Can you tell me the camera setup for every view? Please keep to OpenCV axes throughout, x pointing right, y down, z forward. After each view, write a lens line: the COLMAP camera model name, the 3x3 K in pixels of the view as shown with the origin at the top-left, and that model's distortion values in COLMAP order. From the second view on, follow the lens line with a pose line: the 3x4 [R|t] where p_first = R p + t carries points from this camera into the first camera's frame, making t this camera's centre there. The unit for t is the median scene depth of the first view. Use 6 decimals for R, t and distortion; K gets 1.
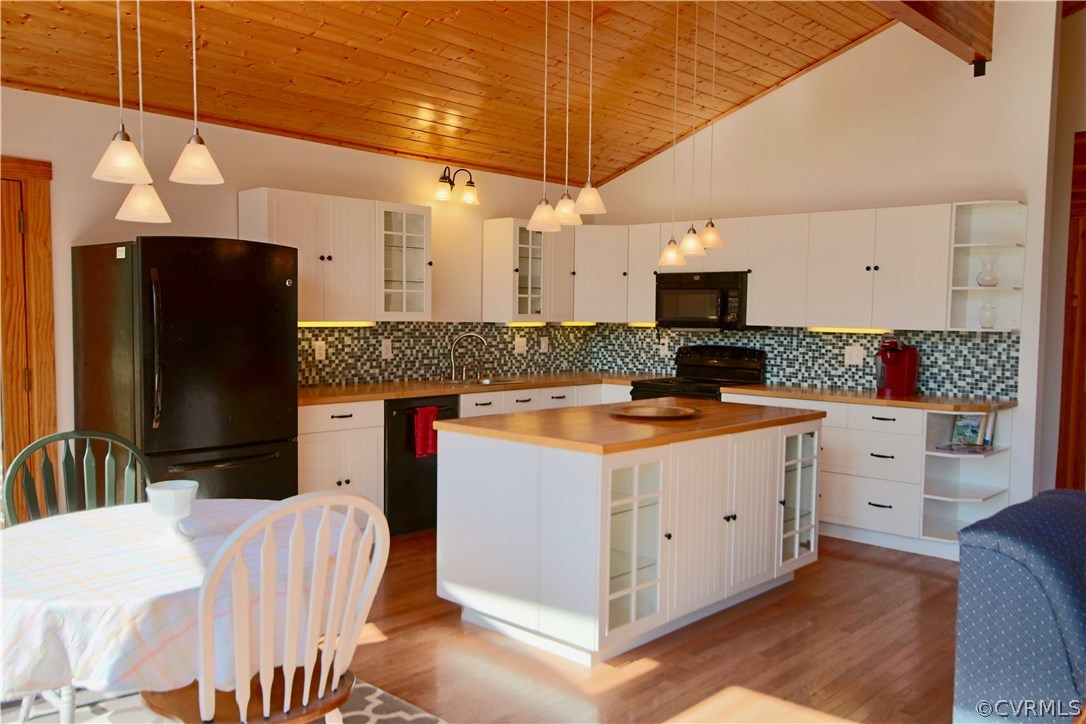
lens RADIAL K [[917.0, 0, 543.7], [0, 917.0, 365.4], [0, 0, 1]] dist [0.032724, -0.001681]
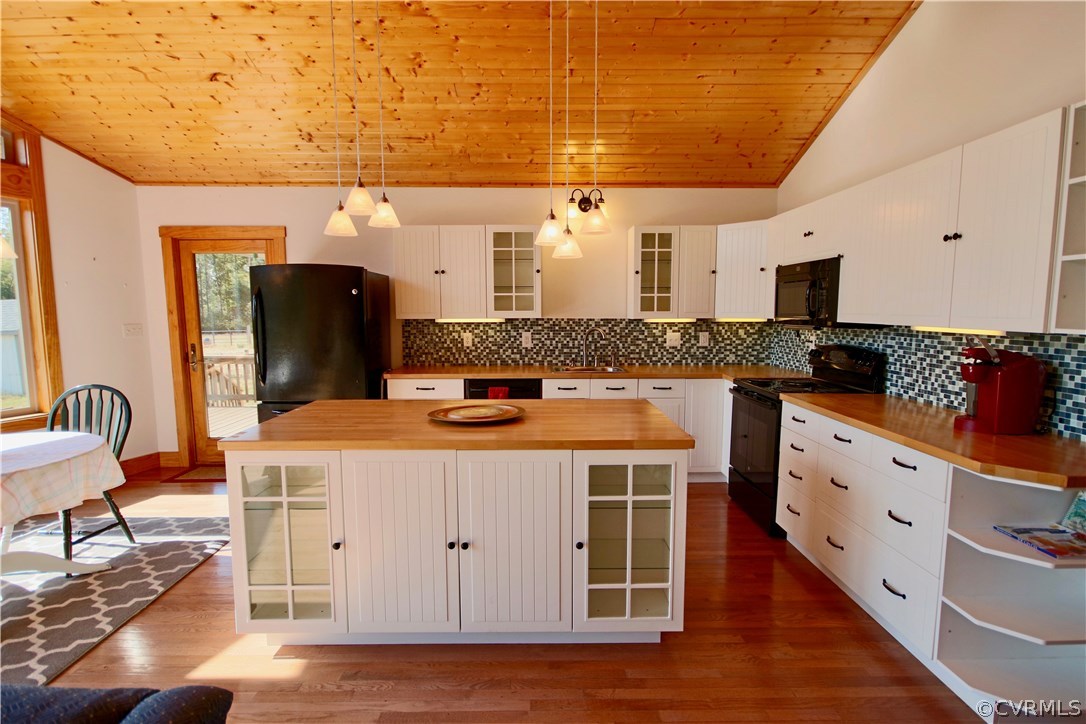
lens RADIAL K [[562.3, 0, 542.8], [0, 562.3, 371.4], [0, 0, 1]] dist [0.005150, -0.006653]
pose [[0.683723, 0.066474, -0.726707, 0.412323], [-0.032160, 0.997620, 0.060998, -0.021623], [0.729032, -0.018334, 0.684234, 0.454823]]
